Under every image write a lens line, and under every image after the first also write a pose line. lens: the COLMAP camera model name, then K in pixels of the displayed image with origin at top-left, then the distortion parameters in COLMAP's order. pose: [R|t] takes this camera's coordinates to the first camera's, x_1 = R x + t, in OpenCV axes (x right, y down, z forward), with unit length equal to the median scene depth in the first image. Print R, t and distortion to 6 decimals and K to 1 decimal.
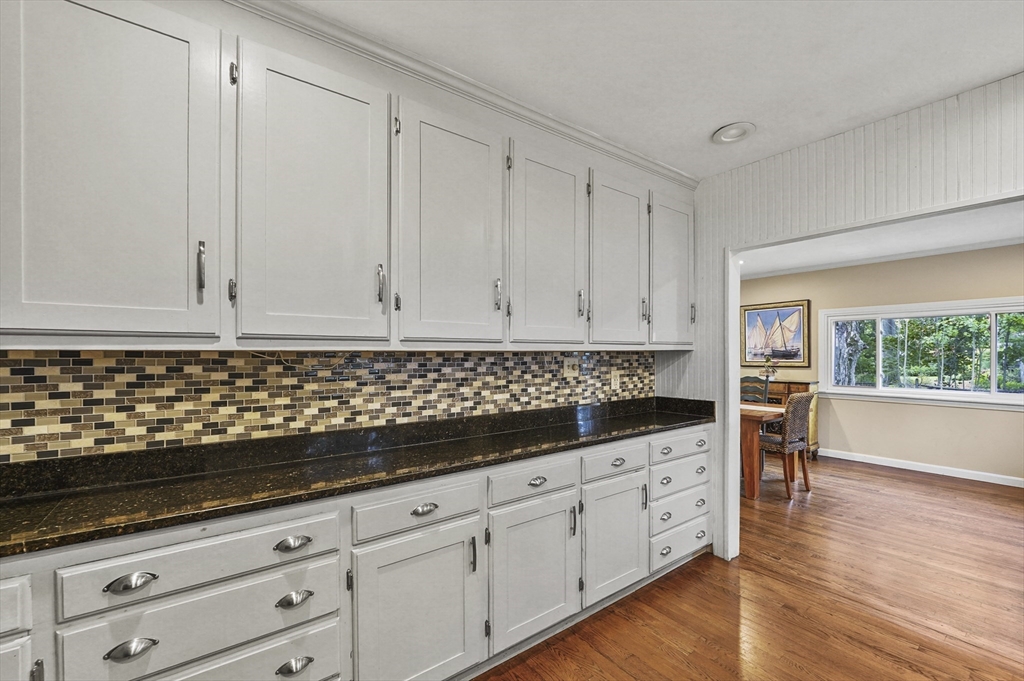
lens RADIAL K [[425.1, 0, 512.7], [0, 425.1, 337.1], [0, 0, 1]] dist [-0.001400, -0.004850]
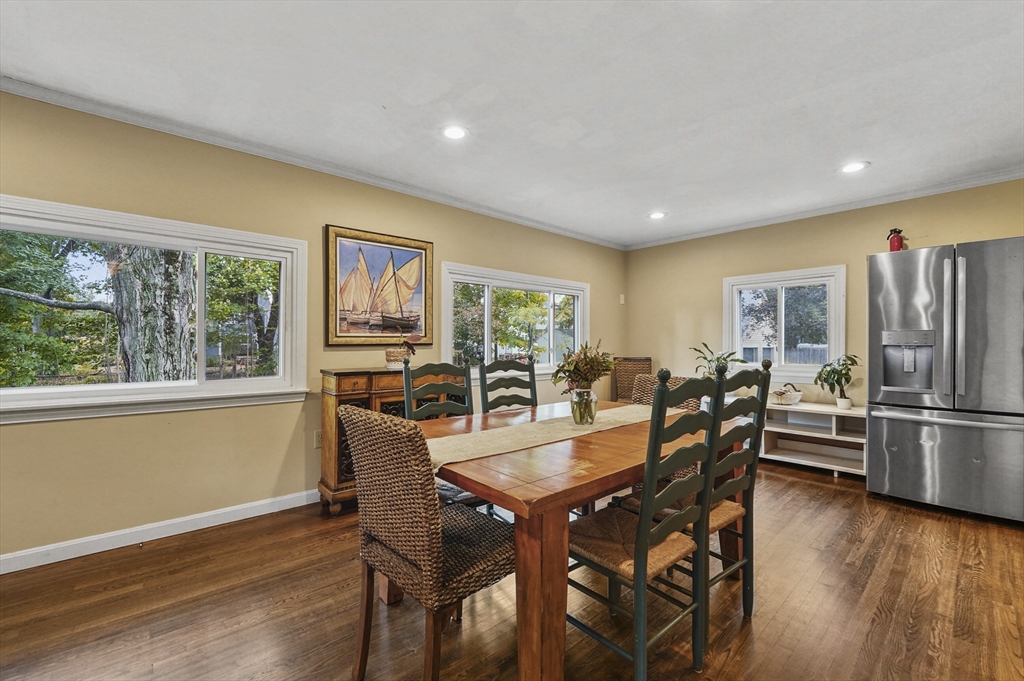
lens RADIAL K [[425.1, 0, 512.7], [0, 425.1, 337.1], [0, 0, 1]] dist [-0.001400, -0.004850]
pose [[-0.095852, 0.012616, 0.995316, 0.027733], [-0.040448, 0.999044, -0.016559, 0.062187], [-0.994573, -0.041846, -0.095250, 0.900134]]
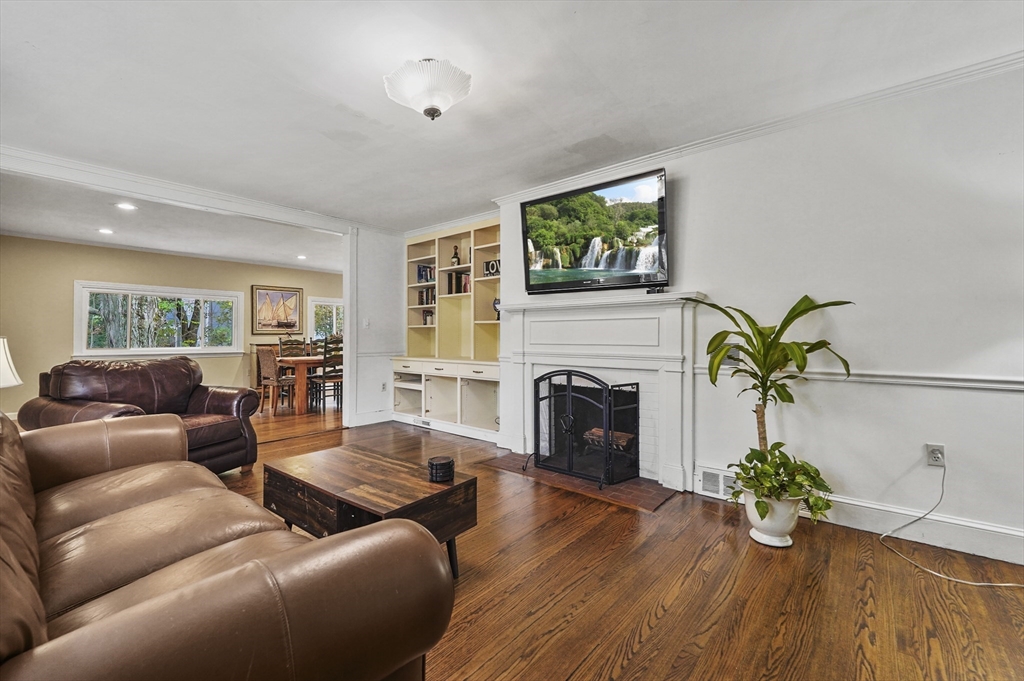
lens RADIAL K [[425.1, 0, 512.7], [0, 425.1, 337.1], [0, 0, 1]] dist [-0.001400, -0.004850]
pose [[-0.234761, -0.002251, 0.972050, -0.877787], [-0.037731, 0.999265, -0.006799, 0.061402], [-0.971321, -0.038273, -0.234673, 0.609146]]
